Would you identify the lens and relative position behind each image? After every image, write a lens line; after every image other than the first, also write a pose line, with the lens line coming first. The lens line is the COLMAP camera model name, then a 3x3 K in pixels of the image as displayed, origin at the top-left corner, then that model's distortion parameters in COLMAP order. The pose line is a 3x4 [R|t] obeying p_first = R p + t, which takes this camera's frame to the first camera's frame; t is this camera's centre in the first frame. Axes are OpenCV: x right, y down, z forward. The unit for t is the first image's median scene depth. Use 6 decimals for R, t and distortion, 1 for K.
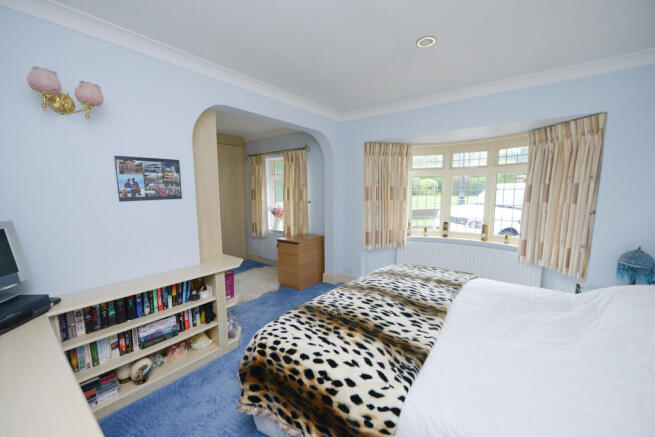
lens RADIAL K [[262.7, 0, 321.1], [0, 262.7, 225.7], [0, 0, 1]] dist [-0.020837, -0.000343]
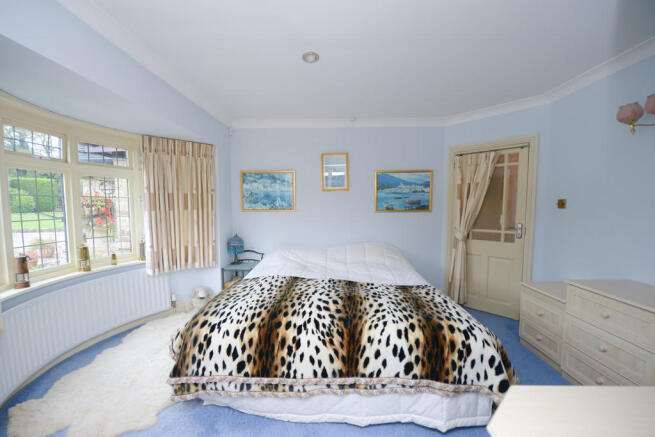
lens RADIAL K [[262.7, 0, 321.1], [0, 262.7, 225.7], [0, 0, 1]] dist [-0.020837, -0.000343]
pose [[-0.574099, -0.051889, 0.817140, -0.506339], [0.109959, 0.984064, 0.139742, -0.157717], [-0.811369, 0.170078, -0.559244, 1.585244]]
